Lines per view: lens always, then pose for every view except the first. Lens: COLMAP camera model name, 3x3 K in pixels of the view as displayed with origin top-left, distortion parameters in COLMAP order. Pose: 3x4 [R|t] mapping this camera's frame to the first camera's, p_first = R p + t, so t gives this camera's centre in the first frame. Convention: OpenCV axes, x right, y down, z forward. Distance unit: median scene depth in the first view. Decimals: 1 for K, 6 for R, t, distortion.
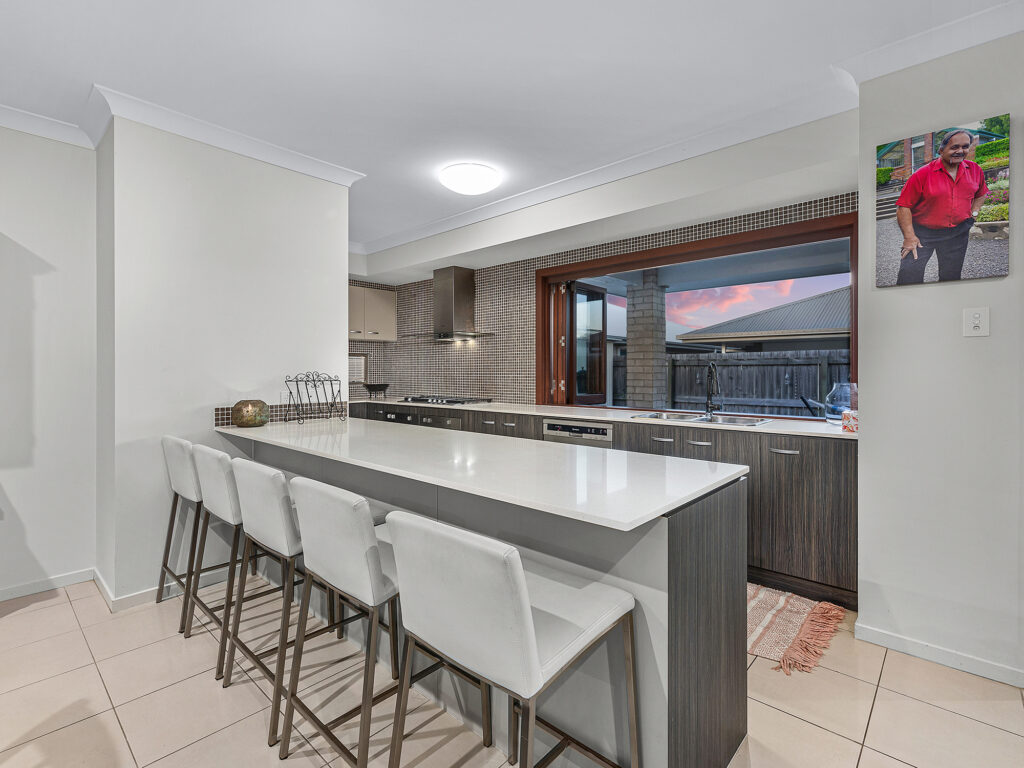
lens RADIAL K [[485.5, 0, 508.7], [0, 485.5, 373.5], [0, 0, 1]] dist [-0.003160, -0.000783]
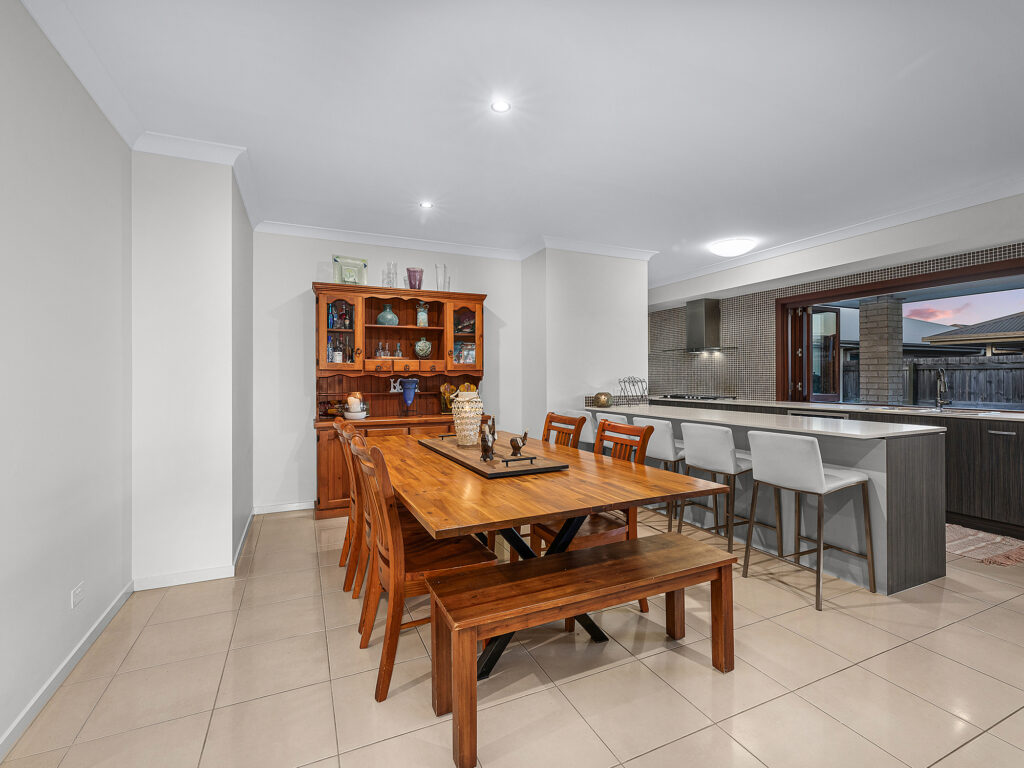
lens RADIAL K [[464.6, 0, 509.4], [0, 464.6, 377.2], [0, 0, 1]] dist [-0.000161, -0.000025]
pose [[0.919379, -0.004185, -0.393350, -0.111472], [0.002396, 0.999984, -0.005040, 0.003916], [0.393365, 0.003691, 0.919375, -0.433632]]
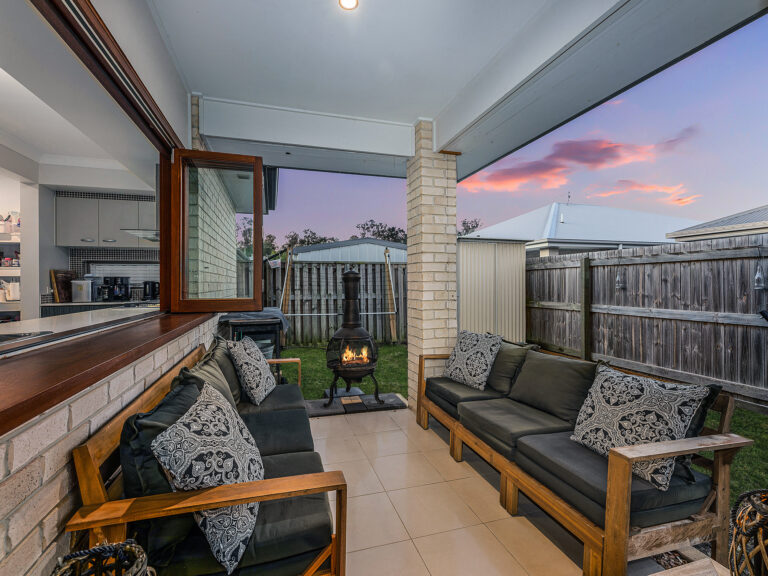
lens RADIAL K [[348.4, 0, 382.1], [0, 348.4, 282.9], [0, 0, 1]] dist [-0.000161, -0.000025]
pose [[0.863992, -0.007748, -0.503445, 0.667573], [0.006222, 0.999970, -0.004711, 0.022716], [0.503467, 0.000938, 0.864014, 0.678866]]
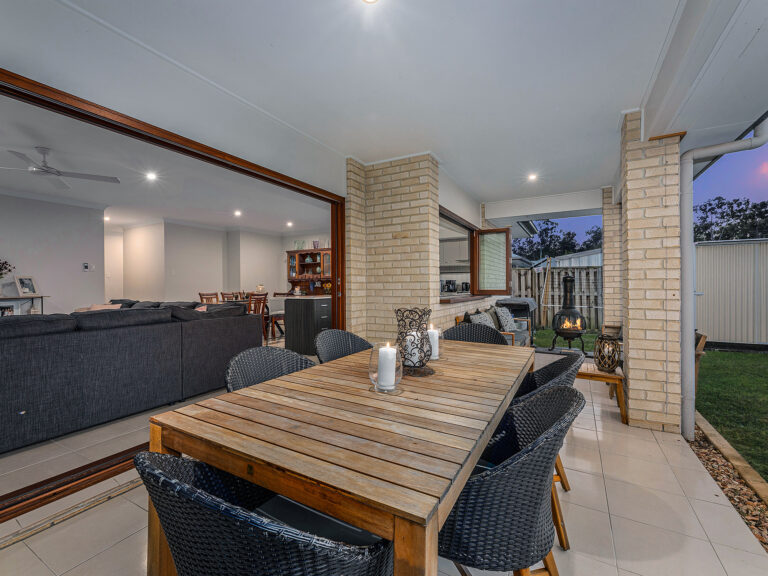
lens RADIAL K [[359.8, 0, 370.1], [0, 359.8, 286.1], [0, 0, 1]] dist [0.001730, 0.000349]
pose [[0.210227, -0.001295, -0.977652, 1.430563], [0.002546, 0.999996, -0.000777, 0.031030], [0.977649, -0.002326, 0.210229, 0.272098]]
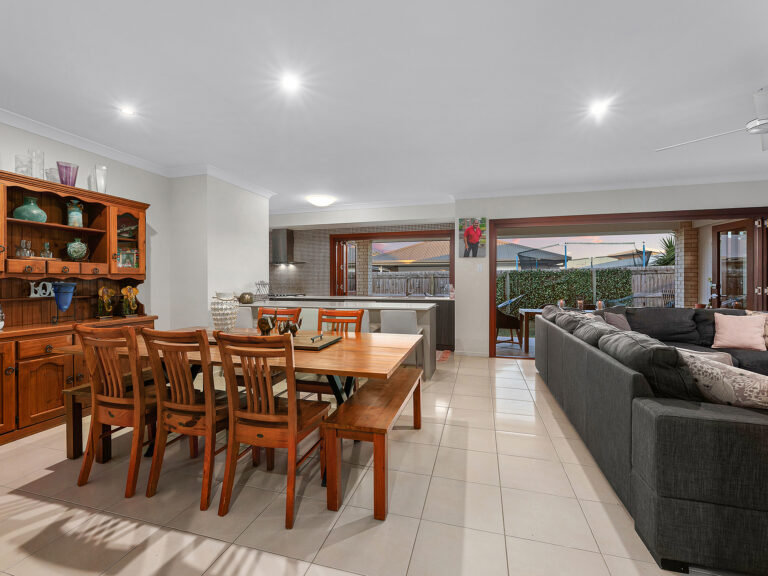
lens RADIAL K [[348.4, 0, 382.1], [0, 348.4, 282.9], [0, 0, 1]] dist [-0.000161, -0.000025]
pose [[0.890443, -0.003984, 0.455078, -0.447547], [0.004172, 0.999991, 0.000590, 0.005792], [-0.455076, 0.001373, 0.890451, -0.503925]]
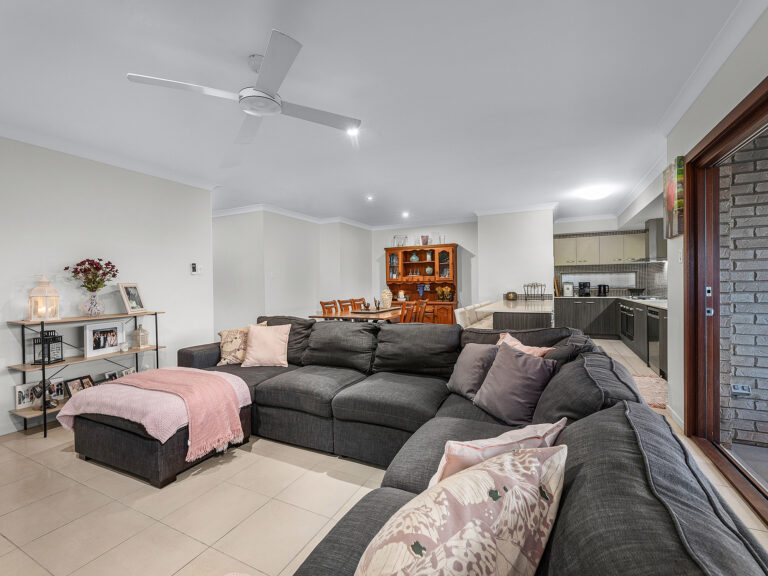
lens RADIAL K [[359.8, 0, 370.1], [0, 359.8, 286.1], [0, 0, 1]] dist [0.001730, 0.000349]
pose [[0.263260, 0.000013, -0.964725, 0.921208], [0.009113, 0.999955, 0.002500, 0.002153], [0.964682, -0.009450, 0.263248, -0.312682]]
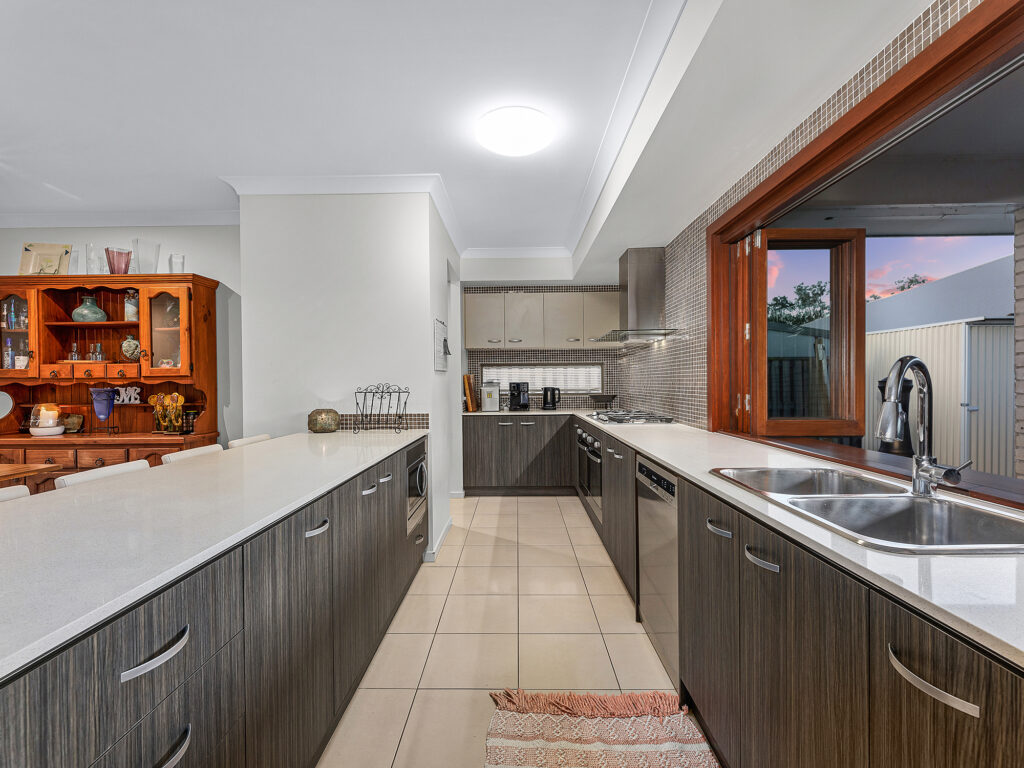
lens RADIAL K [[463.2, 0, 512.0], [0, 463.2, 384.0], [0, 0, 1]] dist [-0.000336, -0.000416]
pose [[0.663253, -0.002534, -0.748391, 0.350931], [0.005314, 0.999985, 0.001324, -0.001533], [0.748376, -0.004856, 0.663257, 0.381081]]
